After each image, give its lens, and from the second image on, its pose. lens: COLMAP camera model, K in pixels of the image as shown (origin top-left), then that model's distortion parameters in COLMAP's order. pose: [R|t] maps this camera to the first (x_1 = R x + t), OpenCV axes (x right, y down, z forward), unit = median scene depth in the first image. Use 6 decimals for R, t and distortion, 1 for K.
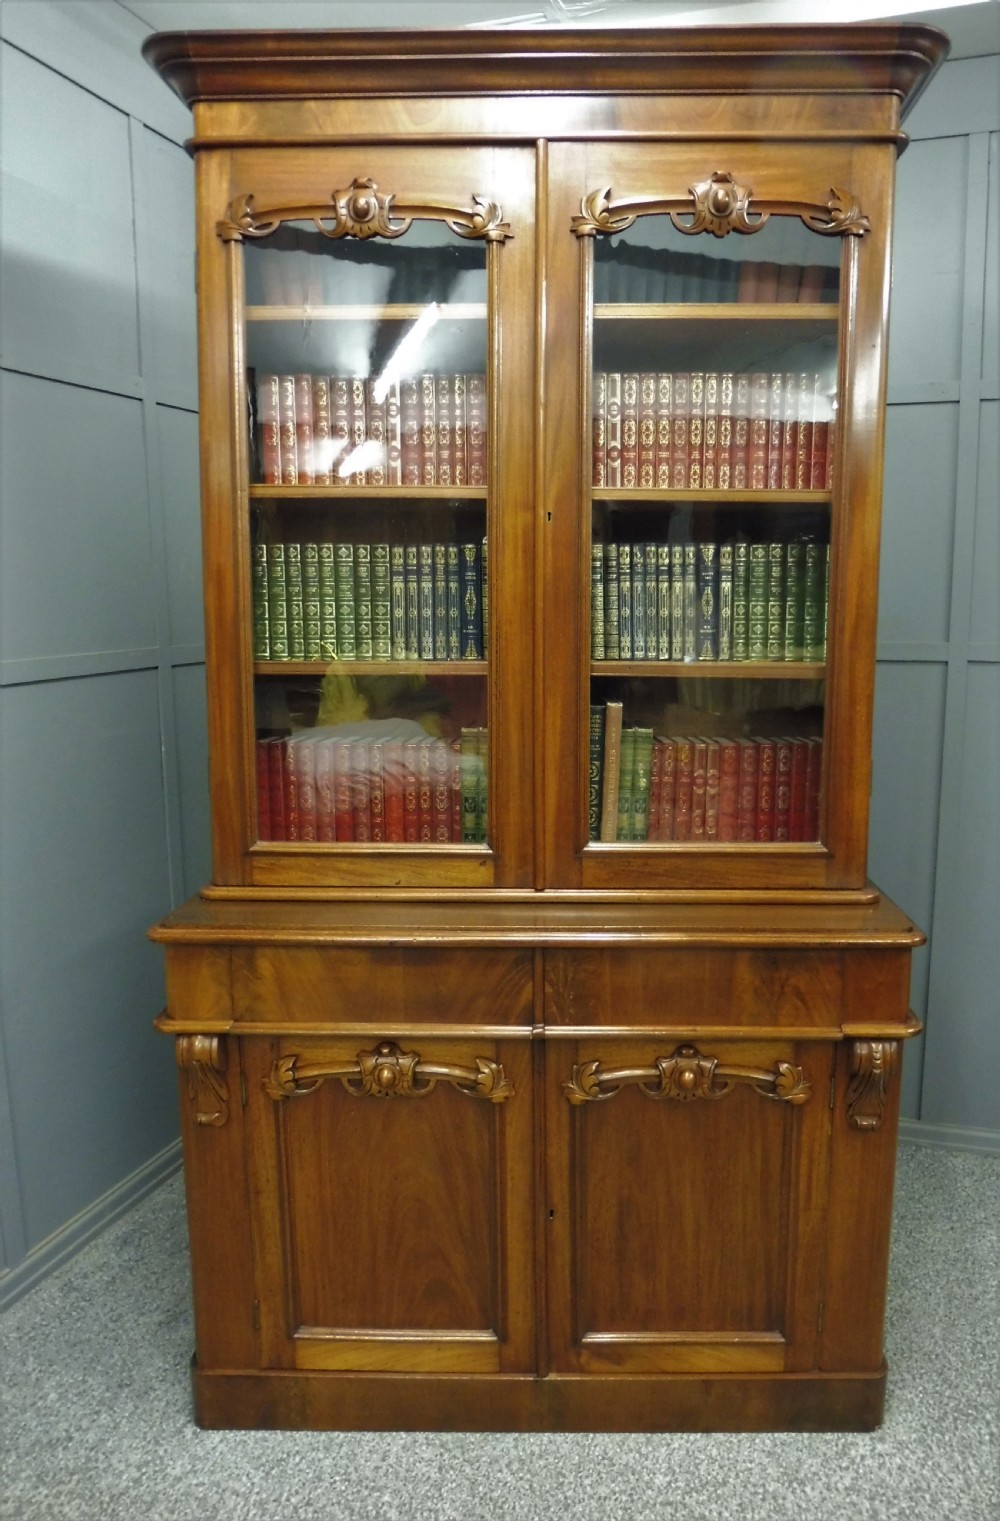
lens RADIAL K [[1094.7, 0, 556.7], [0, 1094.7, 766.2], [0, 0, 1]] dist [-0.064190, 0.030325]
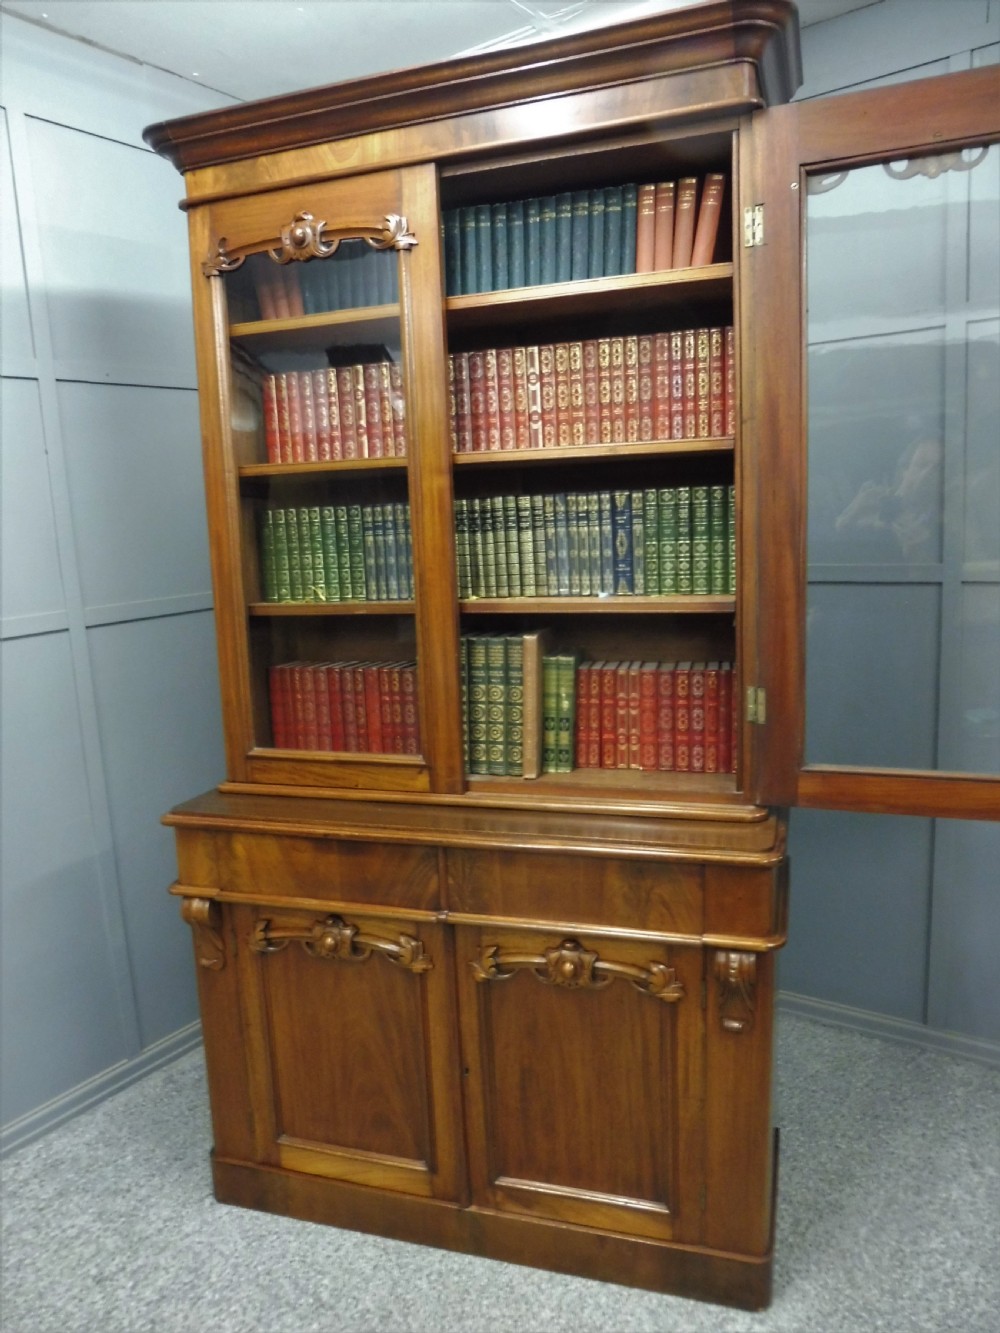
lens RADIAL K [[965.2, 0, 491.2], [0, 965.2, 671.6], [0, 0, 1]] dist [-0.056791, 0.017104]
pose [[0.950835, 0.004920, -0.309660, 0.340019], [-0.000681, 0.999905, 0.013796, -0.035644], [0.309698, -0.012907, 0.950747, 0.025891]]
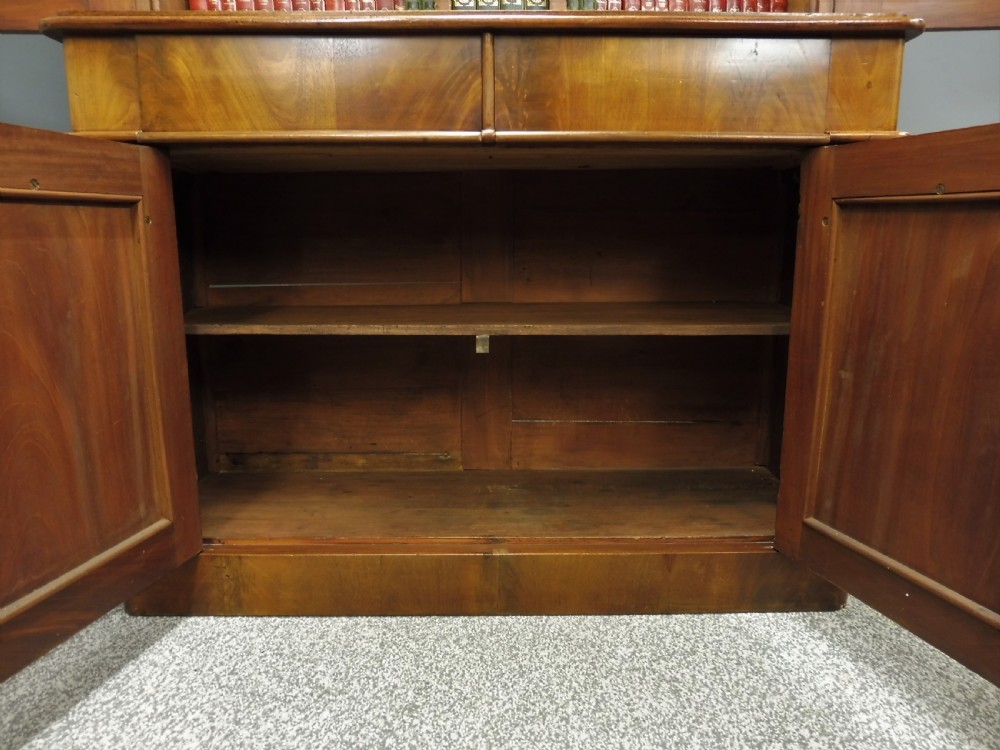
lens RADIAL K [[724.1, 0, 501.7], [0, 724.1, 383.6], [0, 0, 1]] dist [-0.056791, 0.017104]
pose [[0.999864, -0.005445, 0.015571, -0.014880], [0.004677, 0.998790, 0.048951, 0.396917], [-0.015819, -0.048872, 0.998680, 0.388995]]
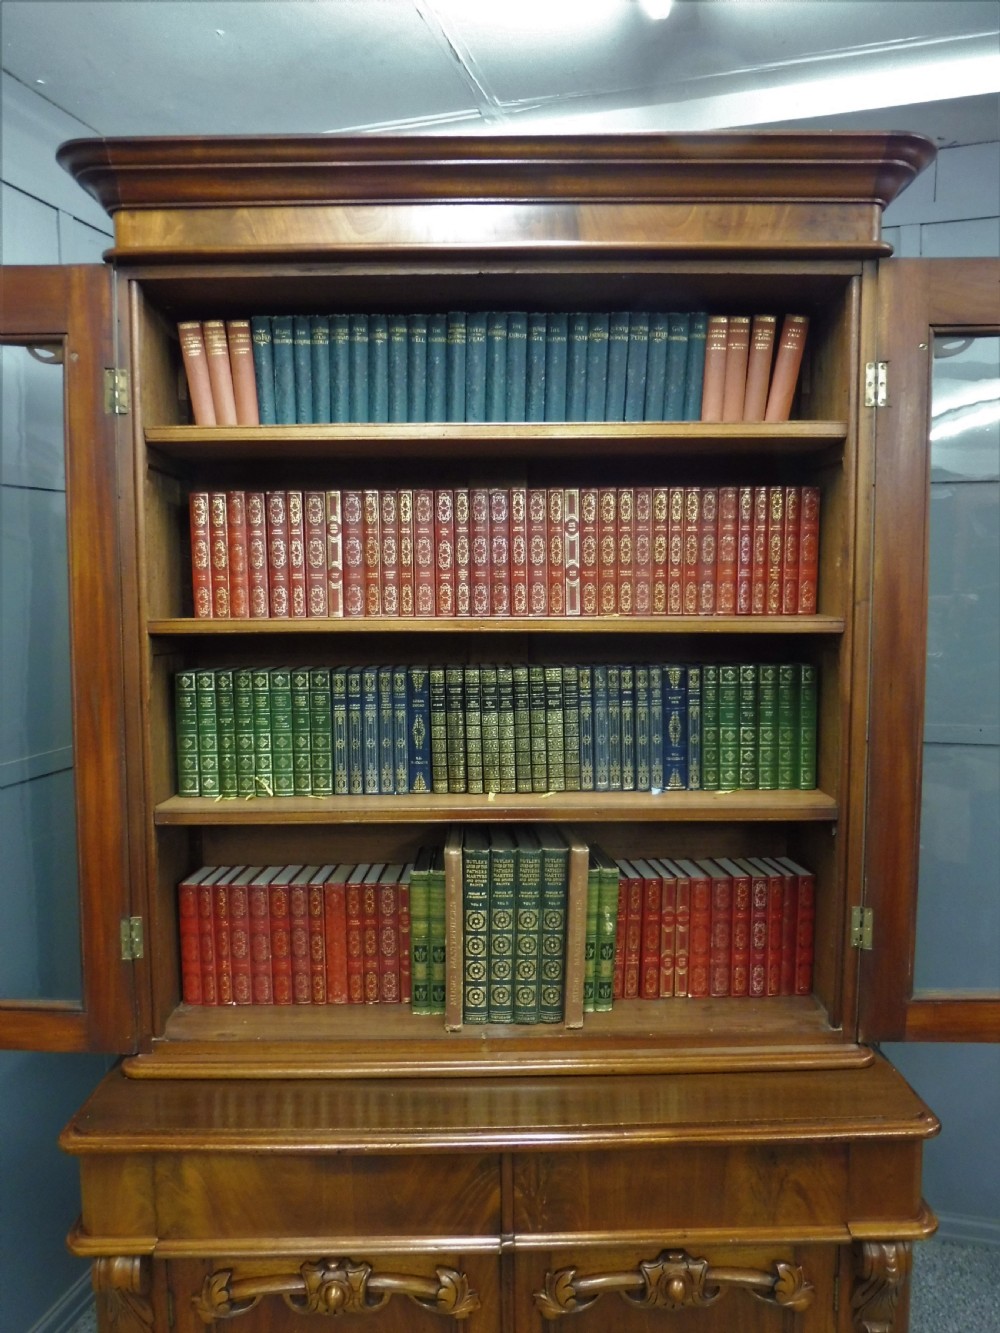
lens RADIAL K [[965.2, 0, 487.0], [0, 965.2, 665.3], [0, 0, 1]] dist [-0.056791, 0.017104]
pose [[0.999599, -0.013020, 0.025139, -0.044276], [0.014705, 0.997574, -0.068041, -0.162060], [-0.024192, 0.068384, 0.997366, 0.197506]]
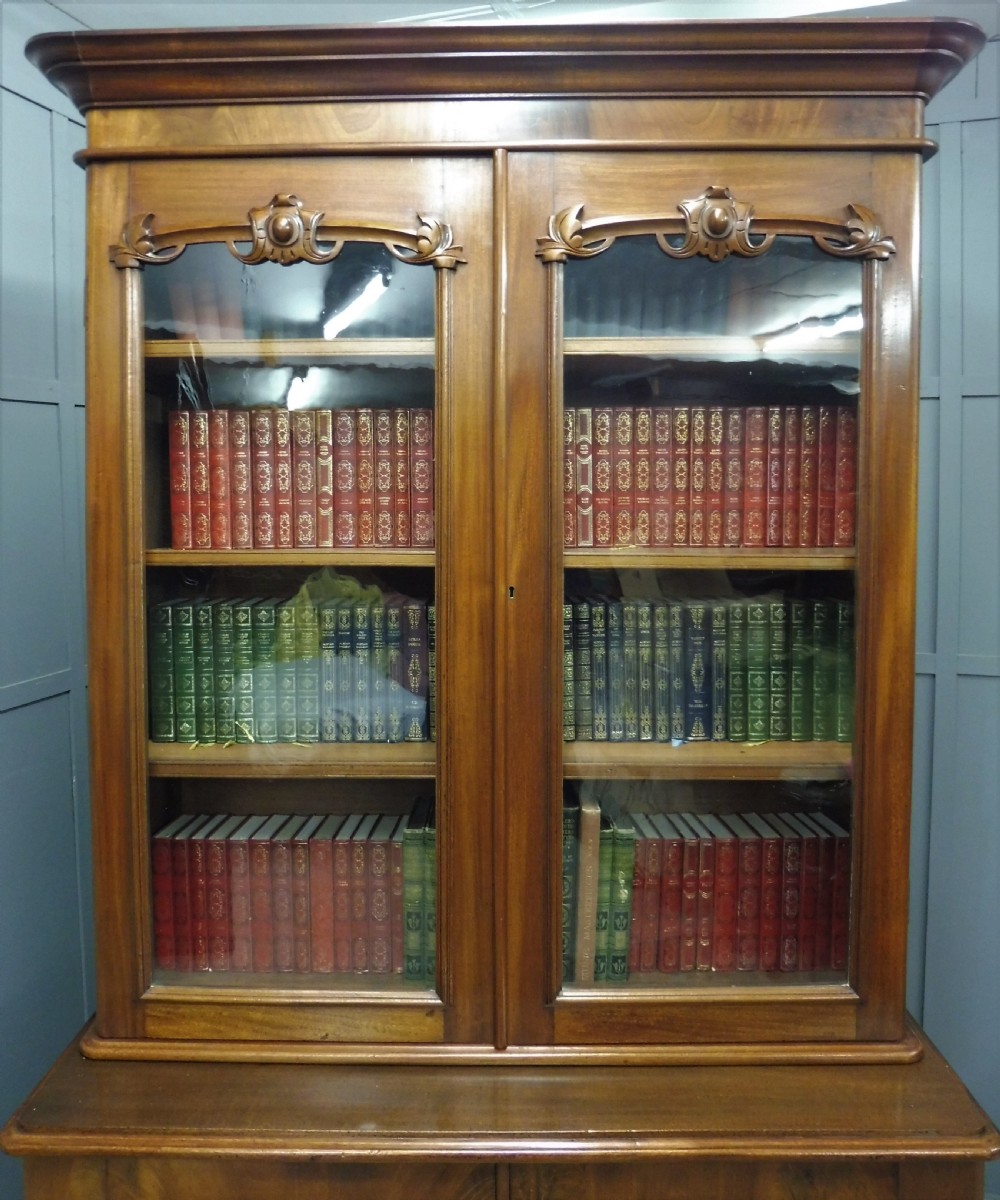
lens RADIAL K [[974.9, 0, 490.9], [0, 974.9, 529.1], [0, 0, 1]] dist [-0.053561, 0.007925]
pose [[0.999981, -0.006202, 0.000061, -0.021224], [0.006172, 0.994027, -0.108958, -0.192884], [0.000615, 0.108957, 0.994046, 0.264836]]
